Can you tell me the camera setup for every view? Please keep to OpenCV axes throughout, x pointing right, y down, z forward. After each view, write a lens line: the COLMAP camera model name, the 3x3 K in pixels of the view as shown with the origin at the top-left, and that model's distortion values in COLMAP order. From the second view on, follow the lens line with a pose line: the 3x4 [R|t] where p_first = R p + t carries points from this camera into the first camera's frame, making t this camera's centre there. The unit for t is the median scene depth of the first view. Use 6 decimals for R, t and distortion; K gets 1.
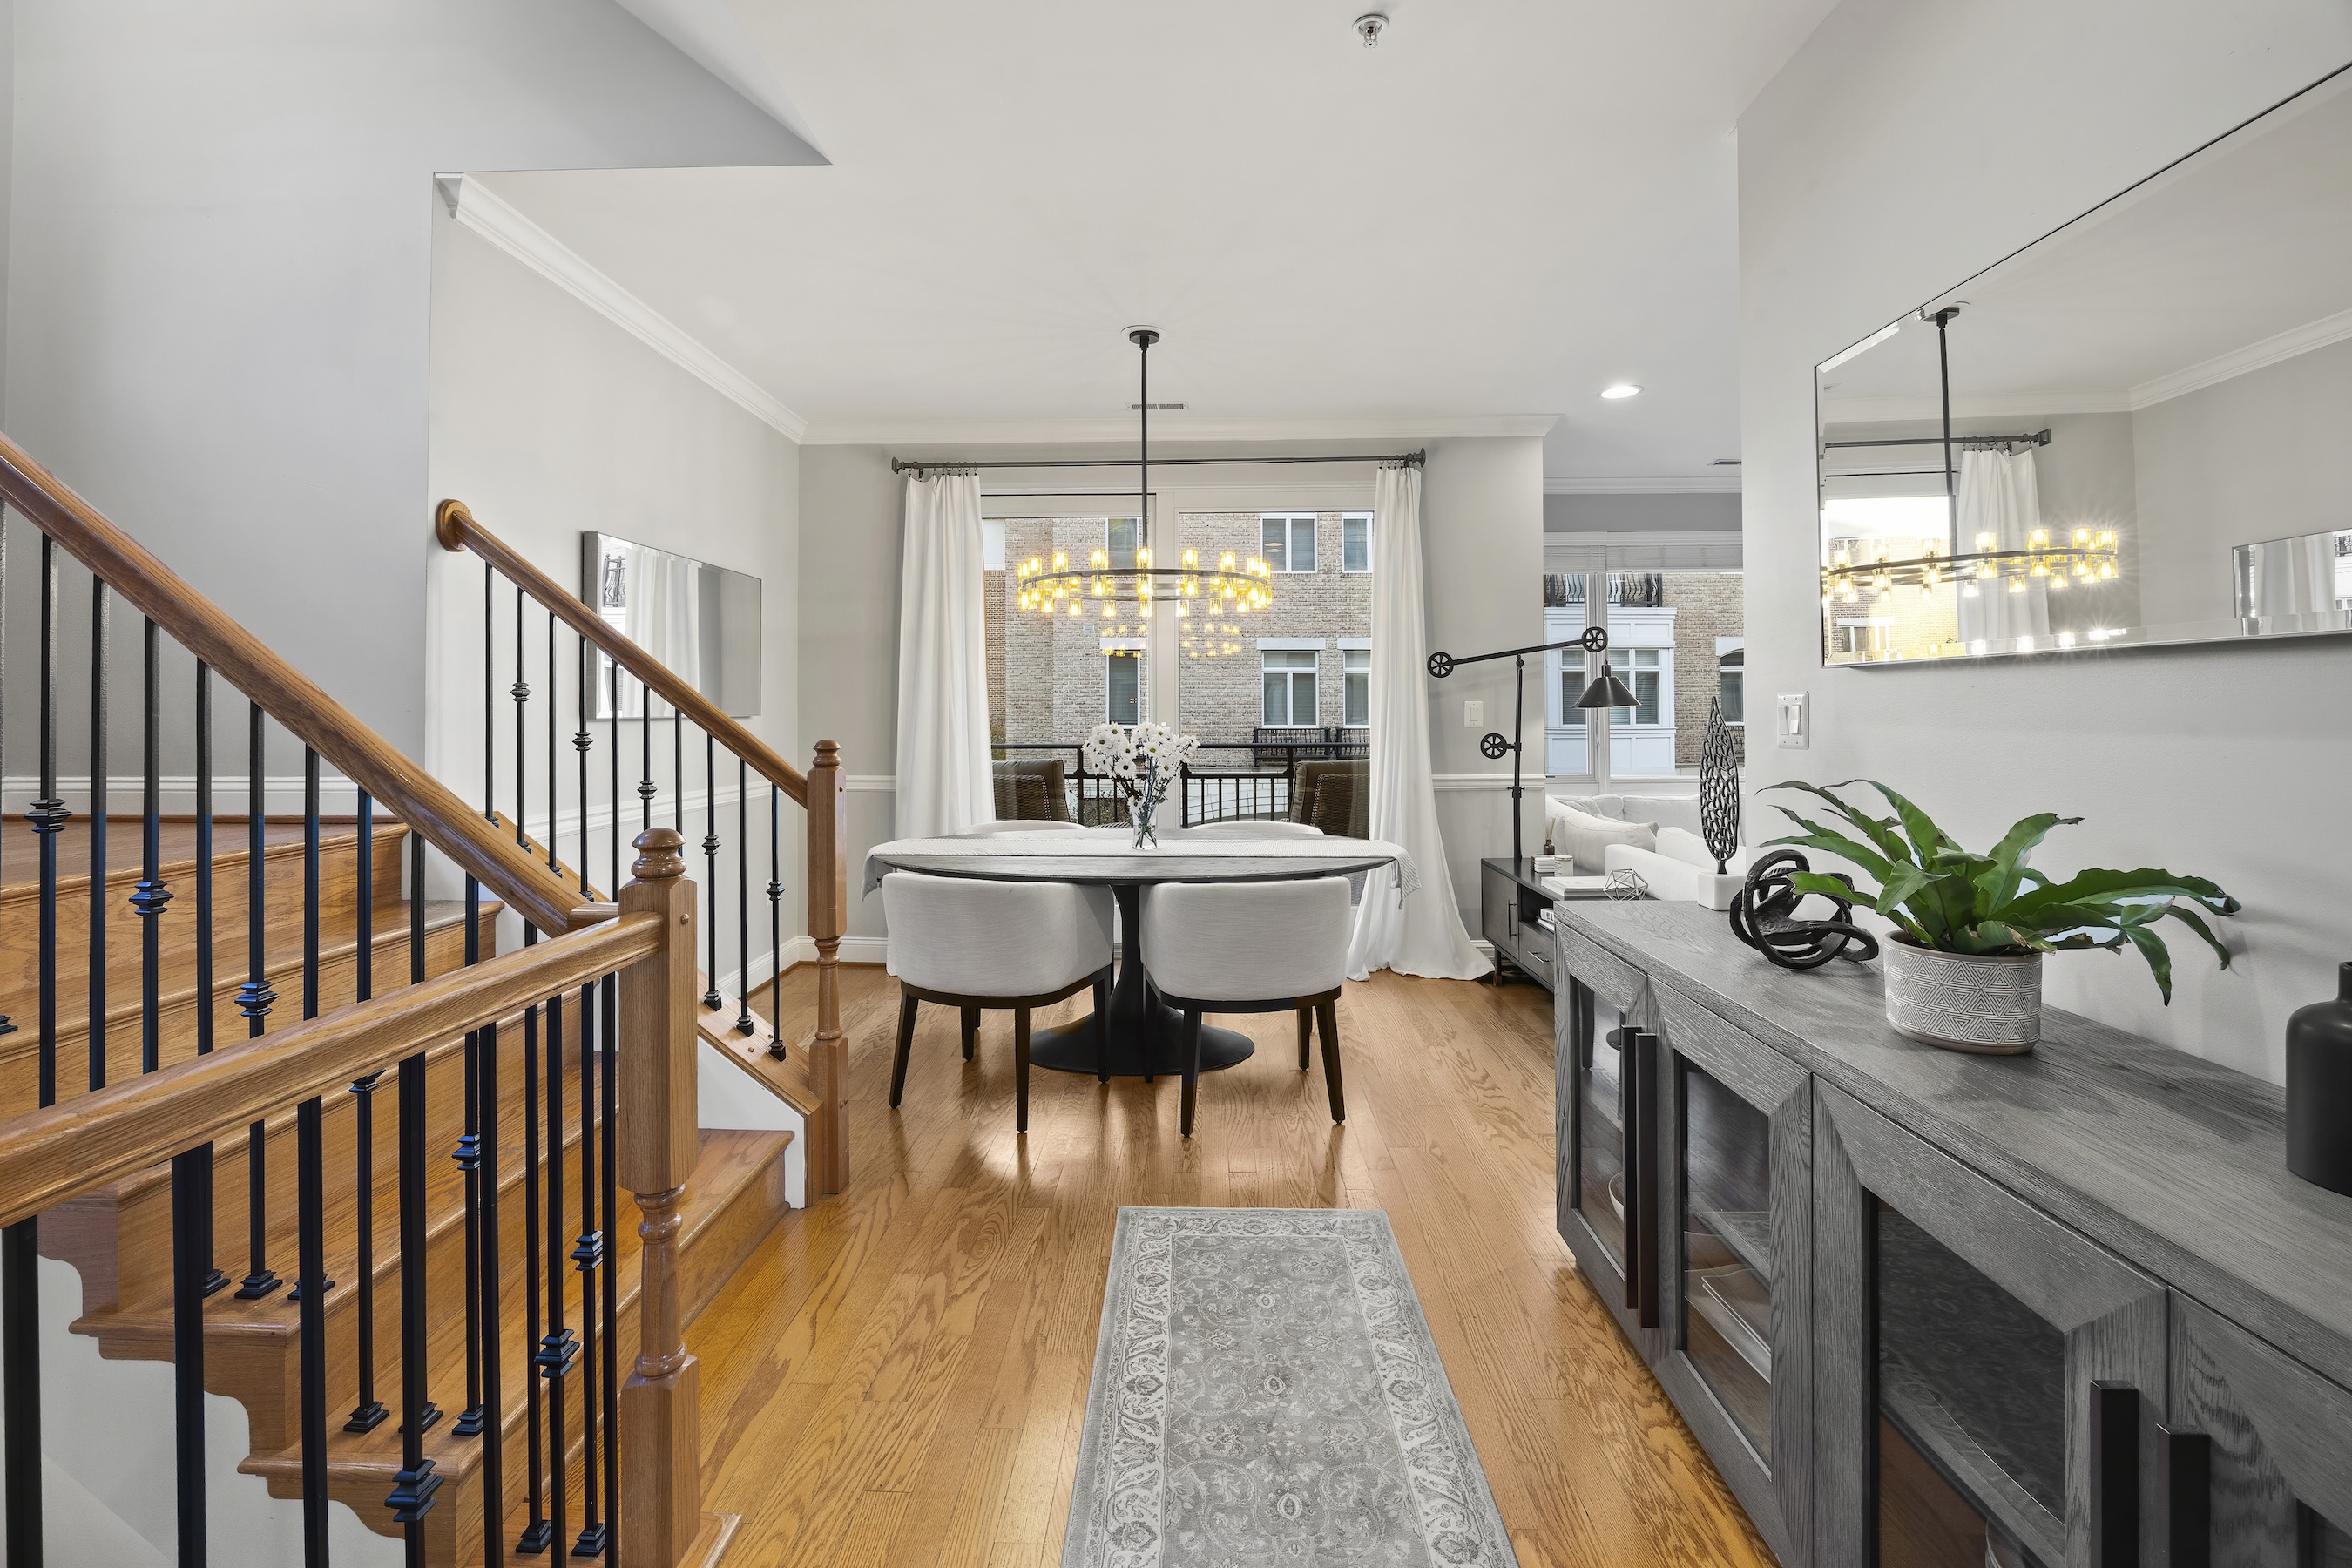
lens RADIAL K [[1005.9, 0, 1169.2], [0, 1005.9, 698.5], [0, 0, 1]] dist [-0.009995, 0.001058]
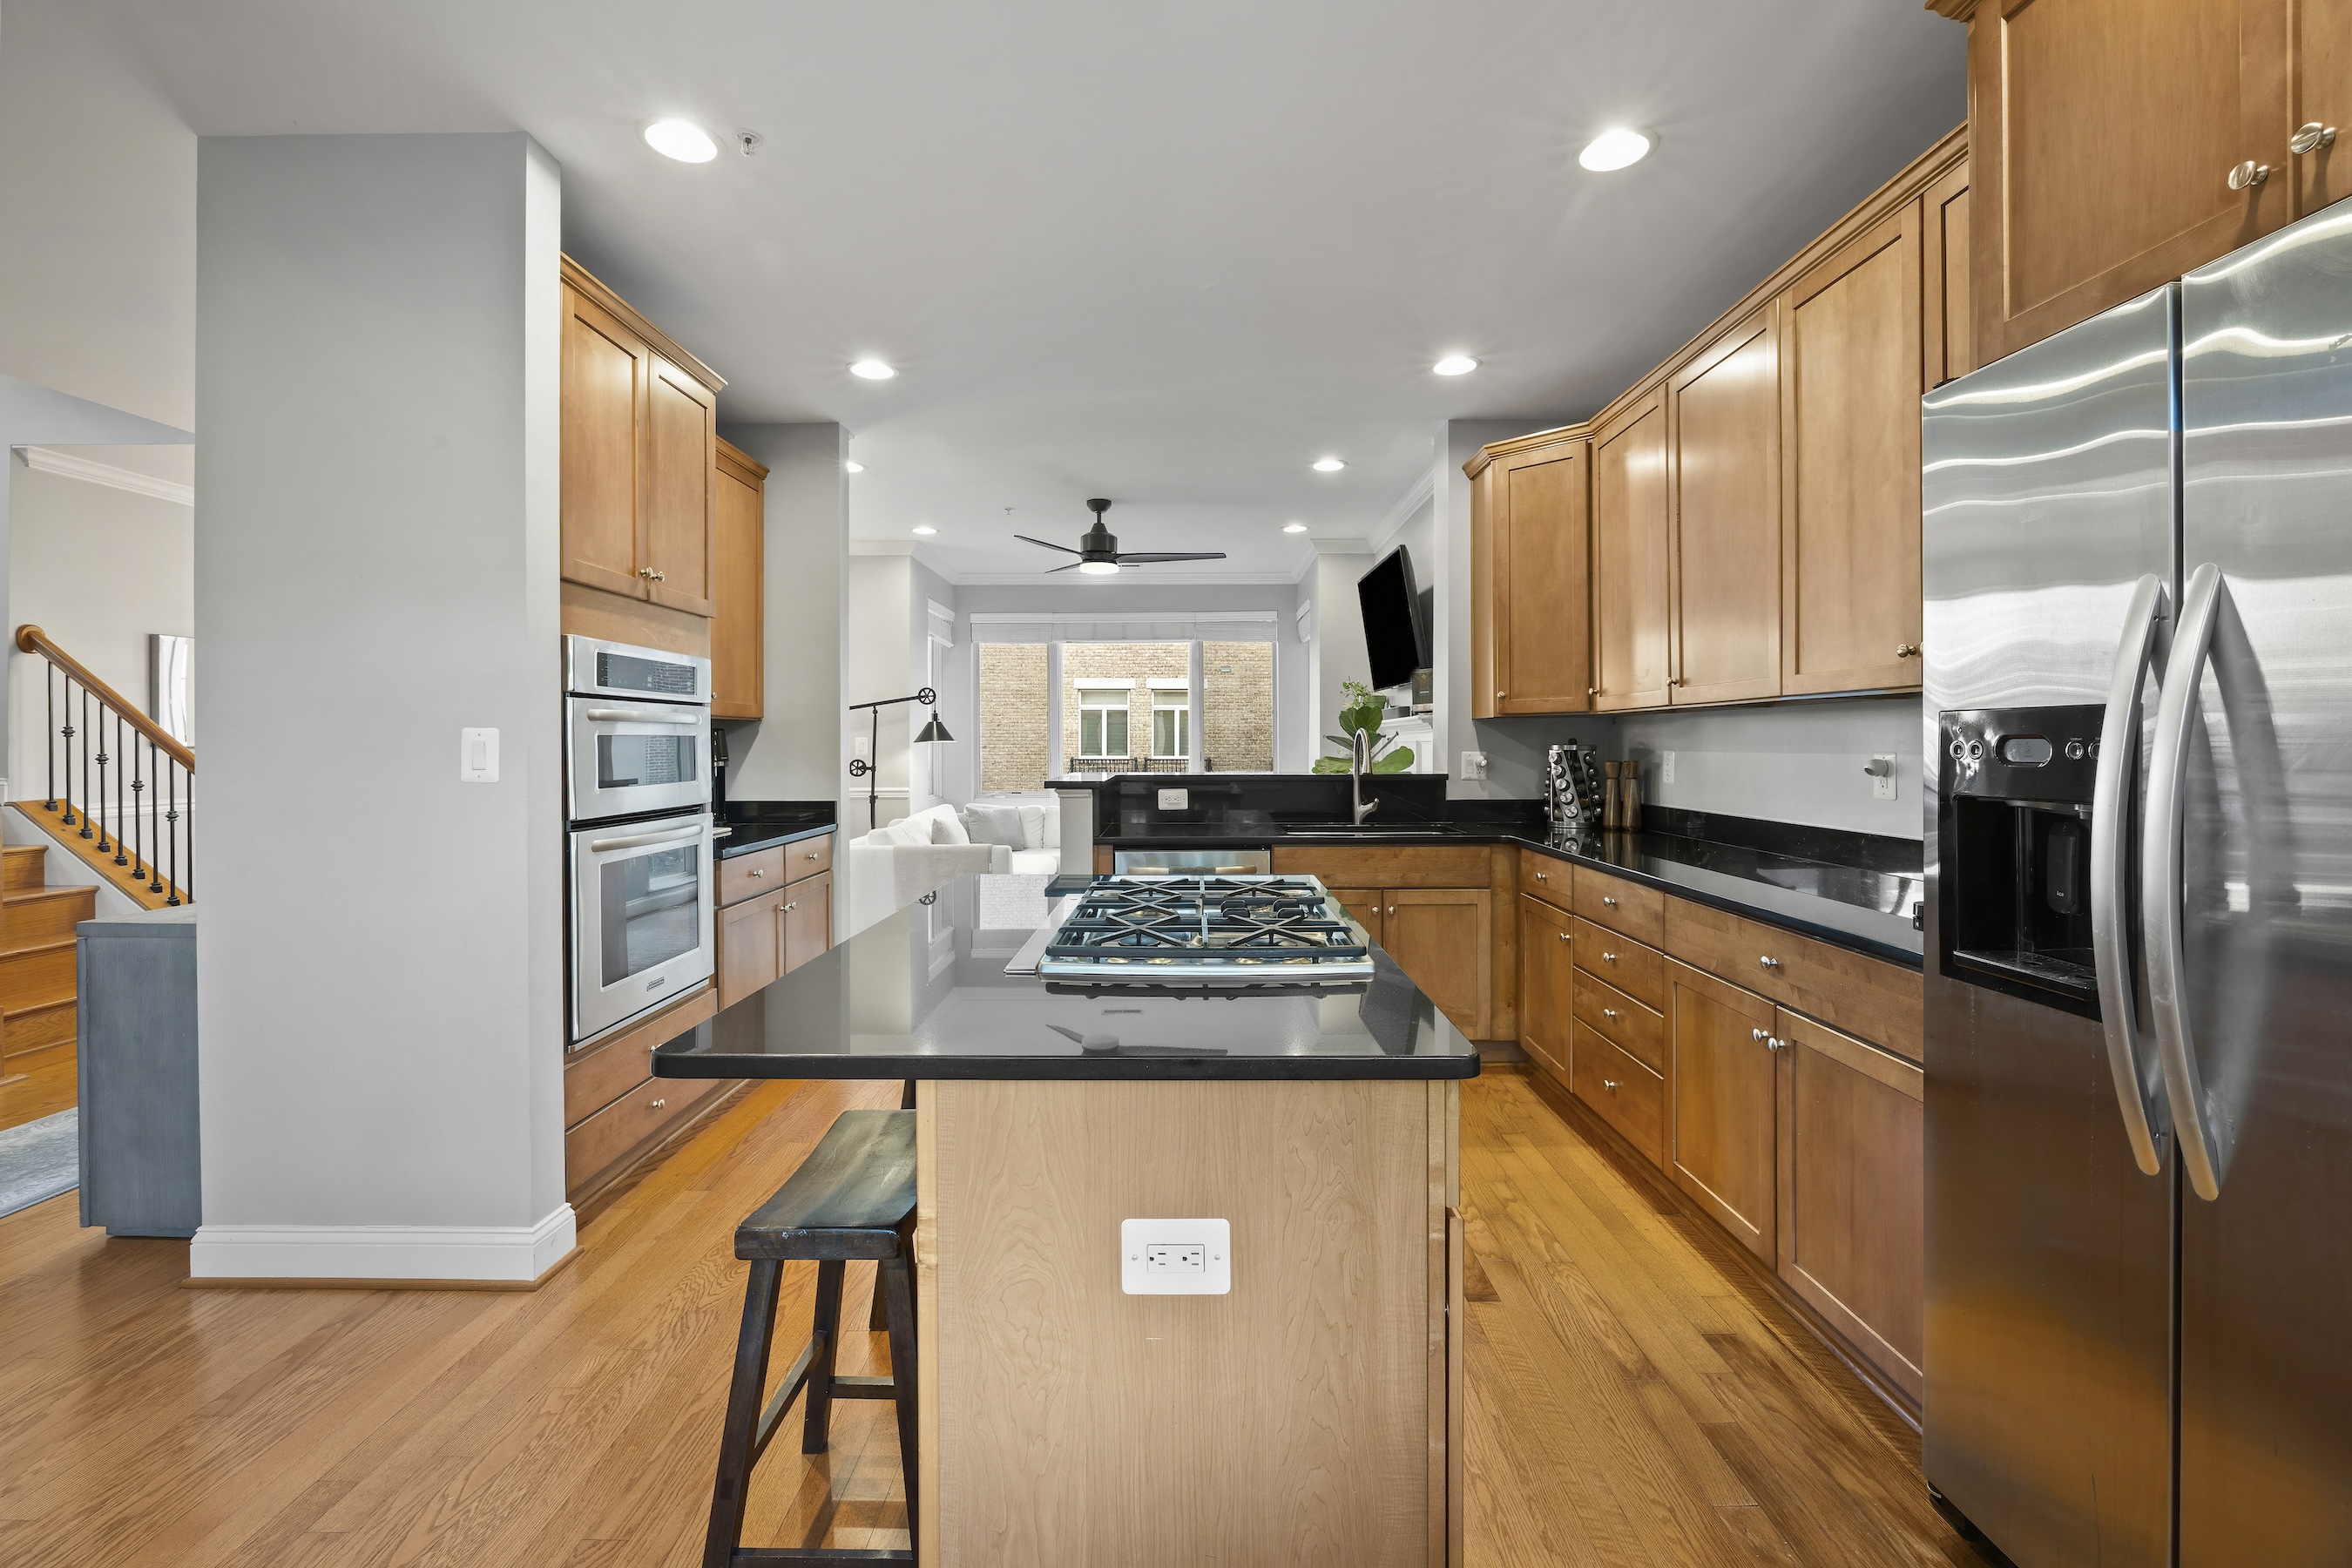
lens RADIAL K [[990.5, 0, 1169.4], [0, 990.5, 746.2], [0, 0, 1]] dist [-0.011148, 0.000221]
pose [[0.999813, 0.003312, 0.019060, 1.296250], [-0.003612, 0.999870, 0.015723, -0.016230], [-0.019005, -0.015789, 0.999695, -0.791880]]
